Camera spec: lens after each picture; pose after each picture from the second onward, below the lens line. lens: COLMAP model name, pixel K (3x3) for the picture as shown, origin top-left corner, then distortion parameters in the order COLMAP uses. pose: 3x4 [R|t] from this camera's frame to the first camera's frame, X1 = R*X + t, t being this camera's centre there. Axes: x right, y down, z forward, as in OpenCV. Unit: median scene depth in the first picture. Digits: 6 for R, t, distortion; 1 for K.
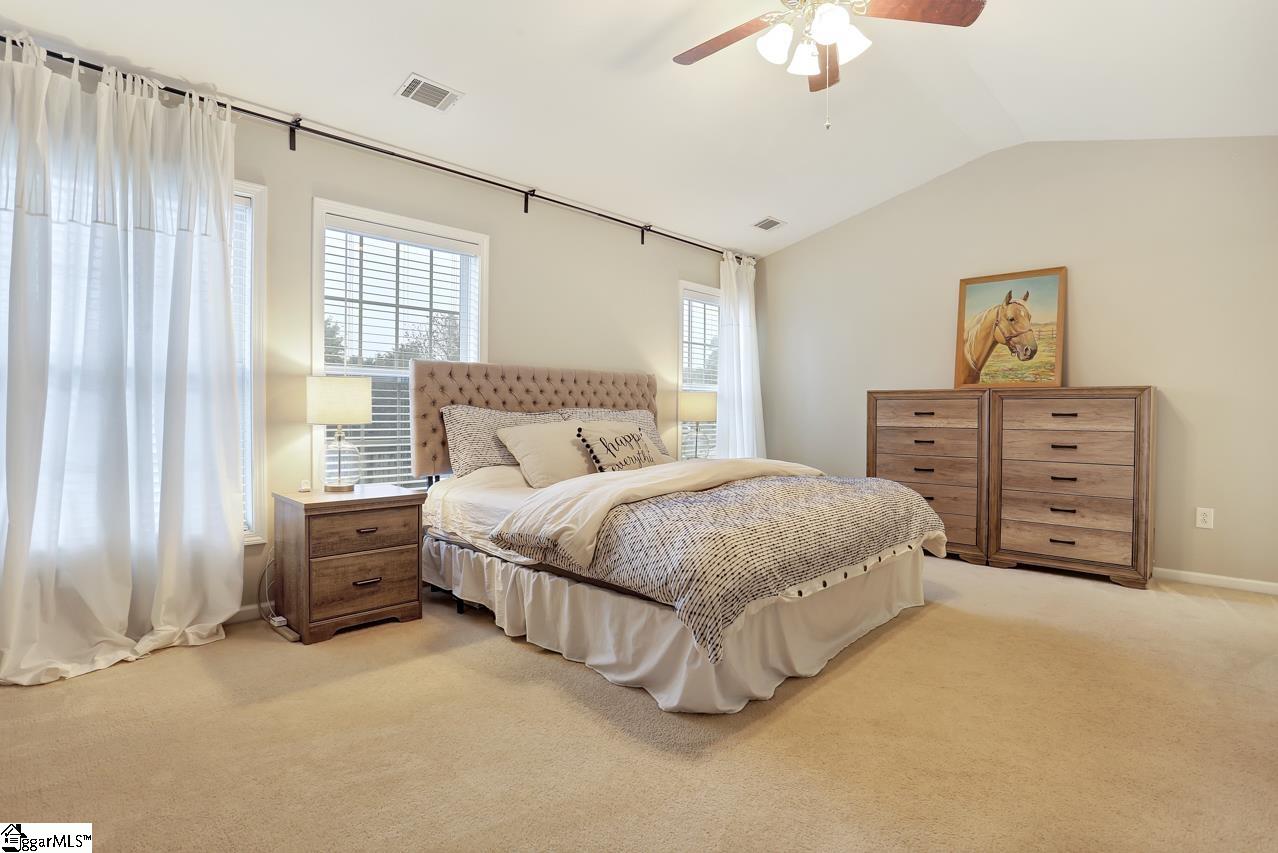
lens RADIAL K [[633.7, 0, 627.6], [0, 633.7, 413.6], [0, 0, 1]] dist [-0.003121, 0.001004]
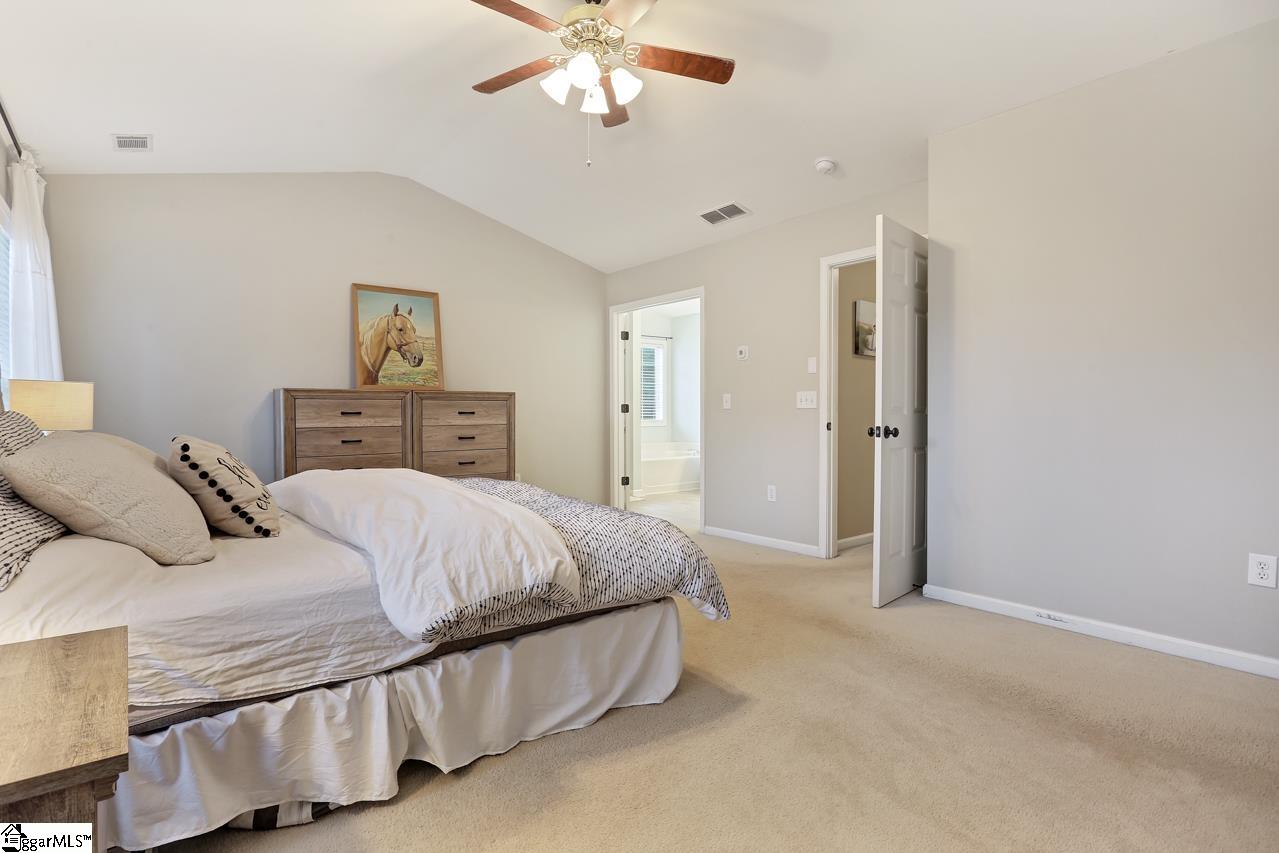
lens RADIAL K [[634.2, 0, 628.1], [0, 634.2, 413.5], [0, 0, 1]] dist [-0.003121, 0.001004]
pose [[0.124660, -0.009510, 0.992154, -0.490745], [0.007156, 0.999937, 0.008685, -0.005145], [-0.992174, 0.006017, 0.124720, 0.469024]]
